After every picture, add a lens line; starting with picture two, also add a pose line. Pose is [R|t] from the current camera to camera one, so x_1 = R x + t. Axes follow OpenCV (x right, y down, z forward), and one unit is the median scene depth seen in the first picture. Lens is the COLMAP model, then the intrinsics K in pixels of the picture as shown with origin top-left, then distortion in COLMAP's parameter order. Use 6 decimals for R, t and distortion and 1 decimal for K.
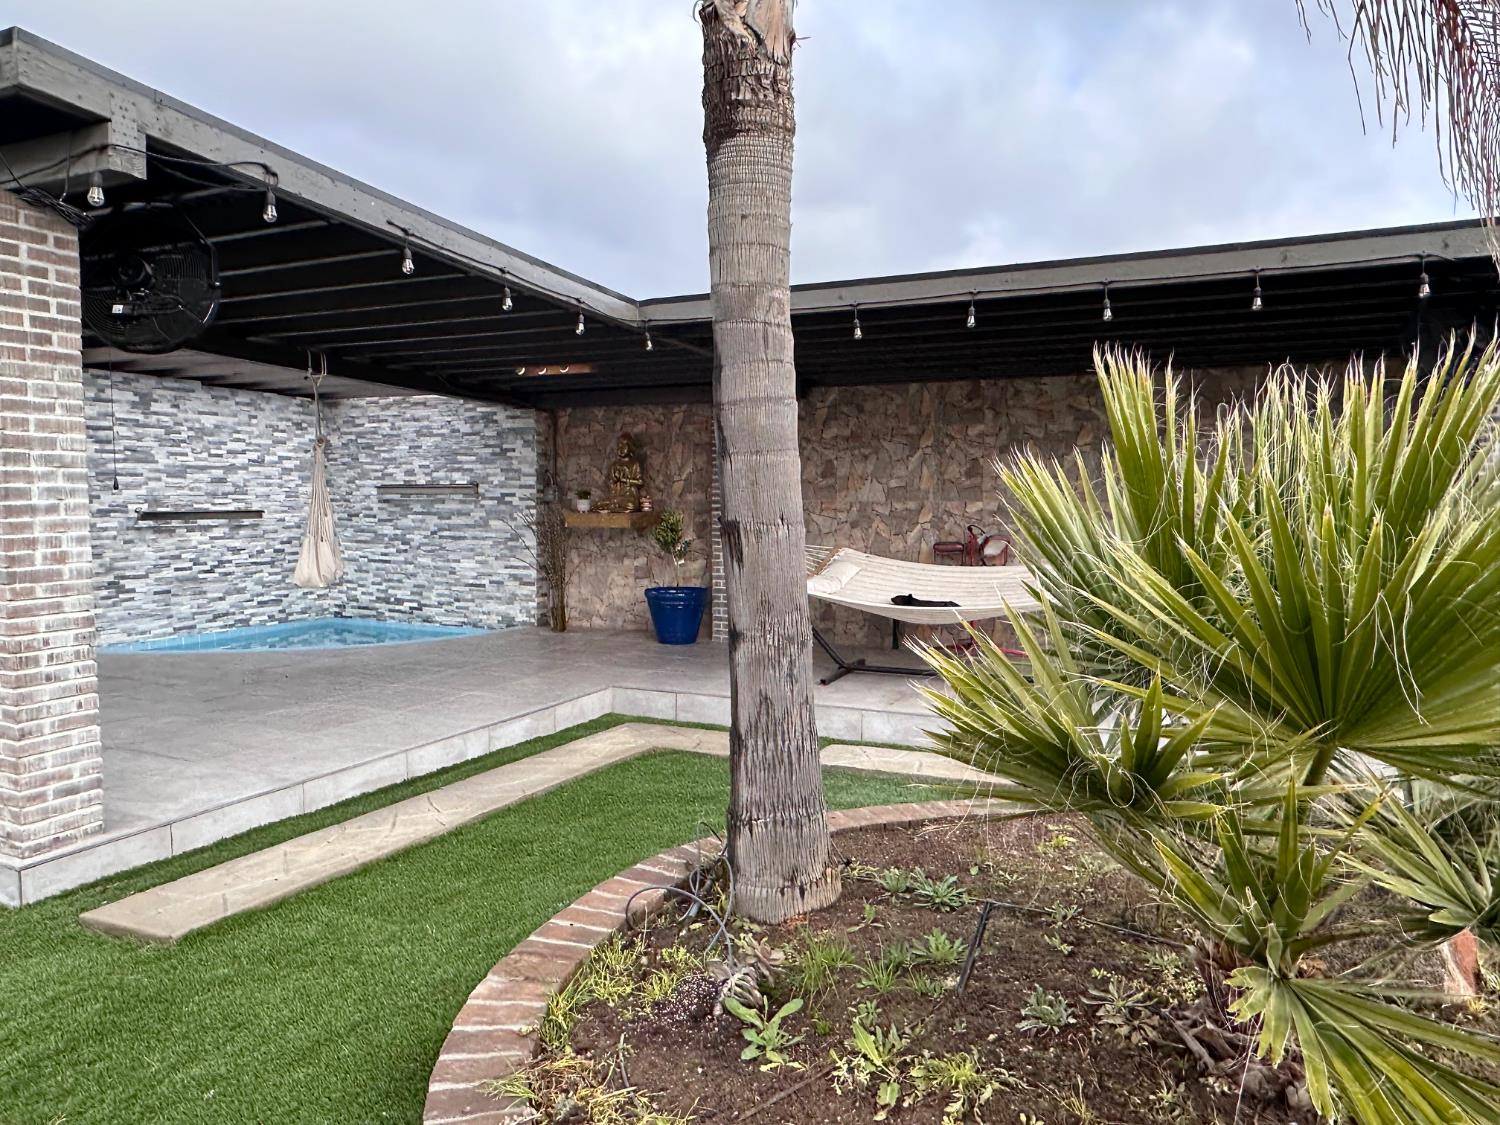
lens RADIAL K [[1015.5, 0, 747.1], [0, 1015.5, 573.8], [0, 0, 1]] dist [-0.002880, 0.002101]
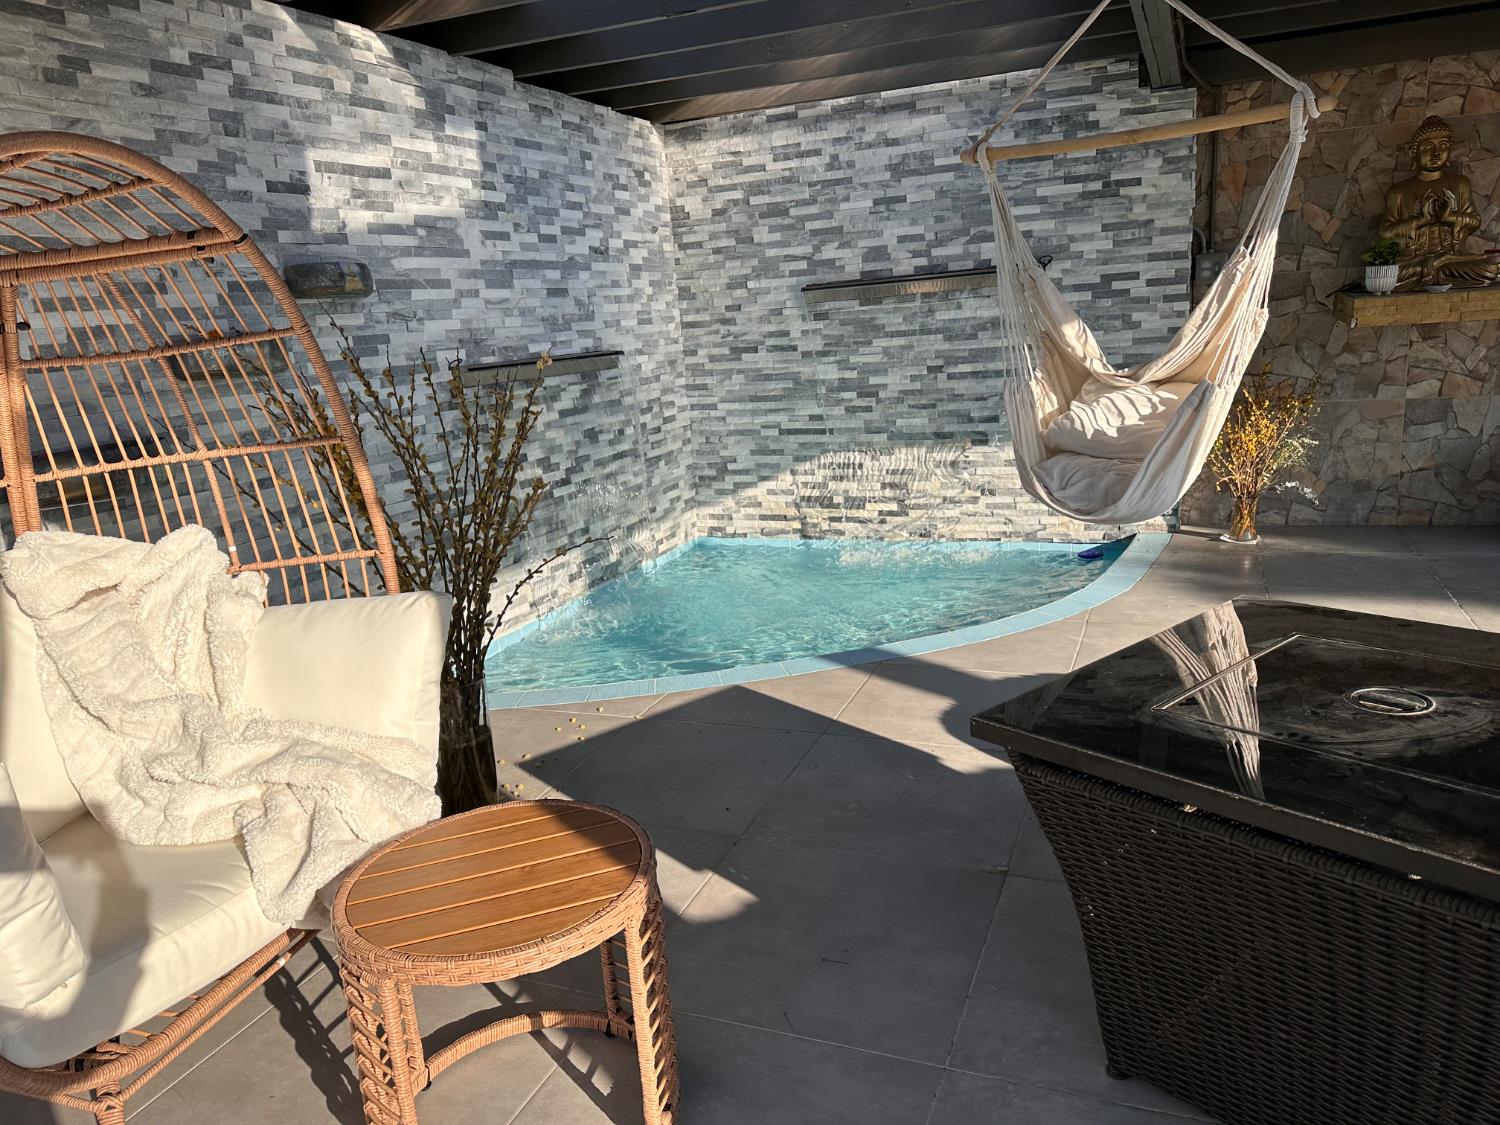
lens RADIAL K [[1053.0, 0, 750.4], [0, 1053.0, 580.3], [0, 0, 1]] dist [0.097180, -0.128643]
pose [[0.996257, -0.084048, 0.020196, -0.427386], [0.079497, 0.982621, 0.167736, -0.032633], [-0.033943, -0.165502, 0.985625, 0.446673]]
